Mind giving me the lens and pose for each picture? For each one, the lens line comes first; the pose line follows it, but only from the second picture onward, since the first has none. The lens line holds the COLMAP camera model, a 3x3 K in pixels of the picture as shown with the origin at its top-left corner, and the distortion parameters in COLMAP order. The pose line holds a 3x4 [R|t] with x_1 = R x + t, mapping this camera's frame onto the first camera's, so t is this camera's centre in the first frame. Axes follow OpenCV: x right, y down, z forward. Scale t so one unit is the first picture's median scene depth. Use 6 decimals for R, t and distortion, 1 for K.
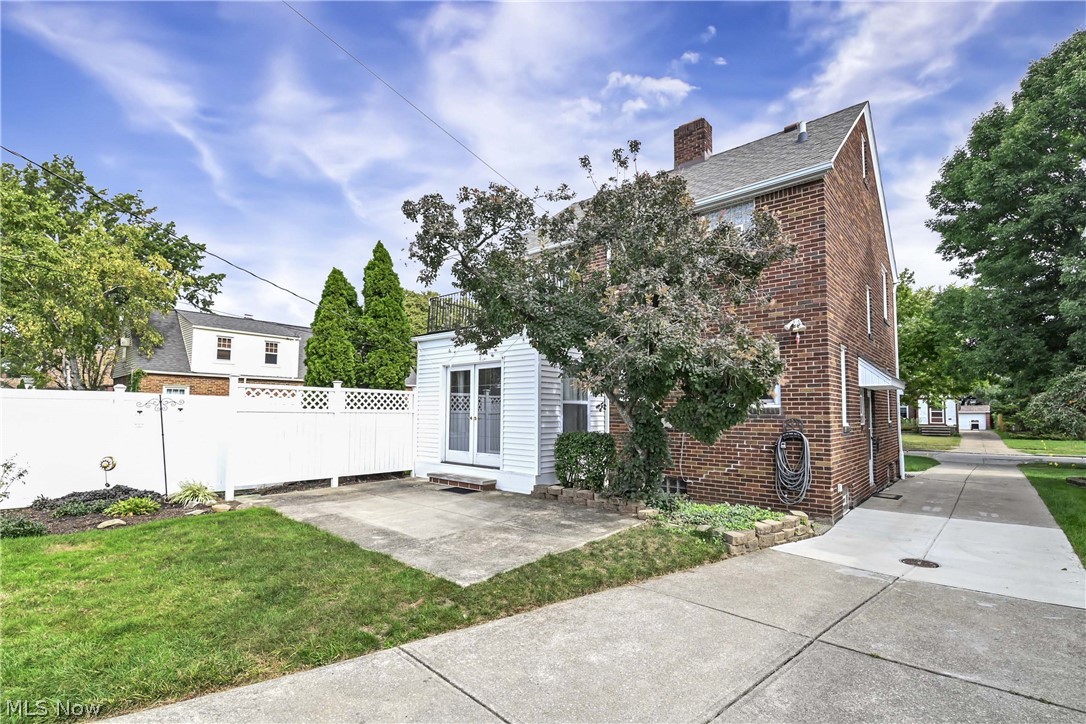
lens RADIAL K [[478.0, 0, 552.2], [0, 478.0, 369.6], [0, 0, 1]] dist [-0.000540, -0.000029]
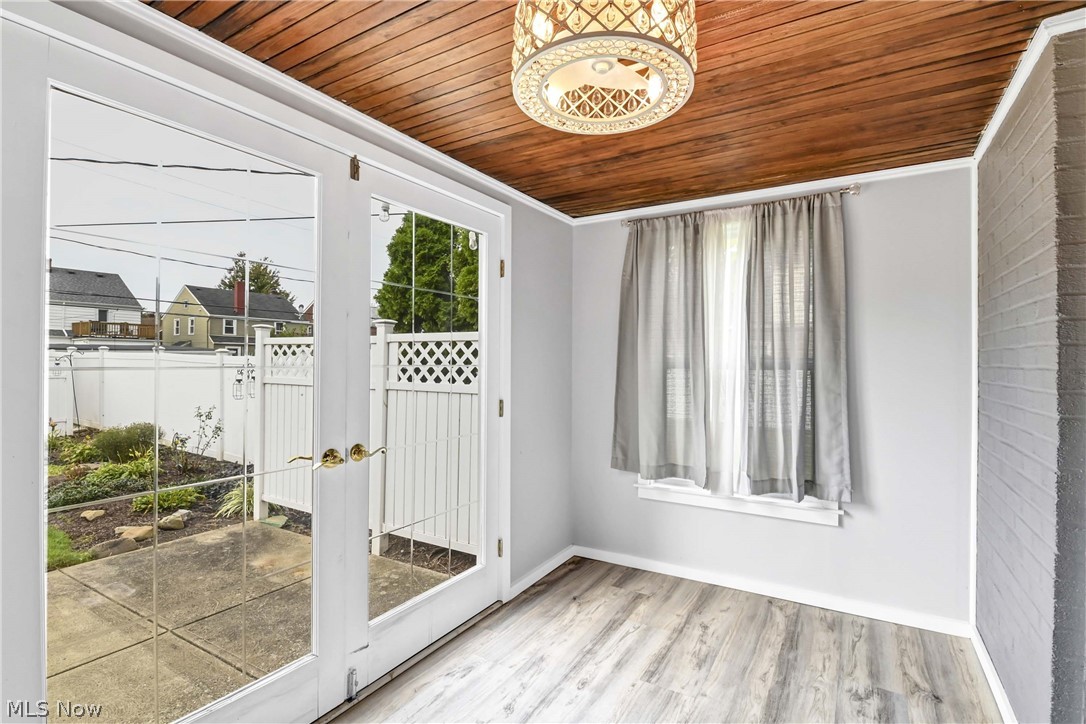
lens RADIAL K [[499.7, 0, 540.2], [0, 499.7, 358.7], [0, 0, 1]] dist [0.000910, -0.000435]
pose [[0.138552, -0.008096, -0.990322, 0.042892], [0.086752, 0.996222, 0.003993, 0.070663], [0.986548, -0.086466, 0.138730, 1.062928]]
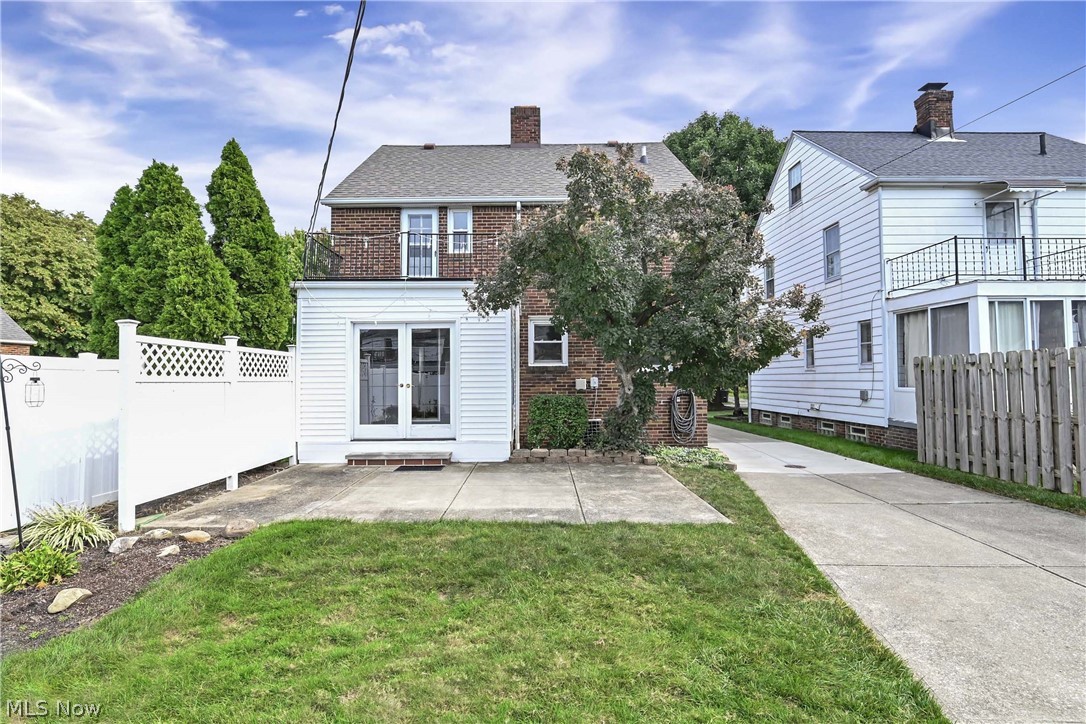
lens RADIAL K [[484.2, 0, 543.0], [0, 484.2, 362.0], [0, 0, 1]] dist [-0.001059, -0.000220]
pose [[0.759845, 0.013830, 0.649957, -0.554794], [-0.054455, 0.997614, 0.042434, 0.006560], [-0.647820, -0.067637, 0.758785, 0.166824]]
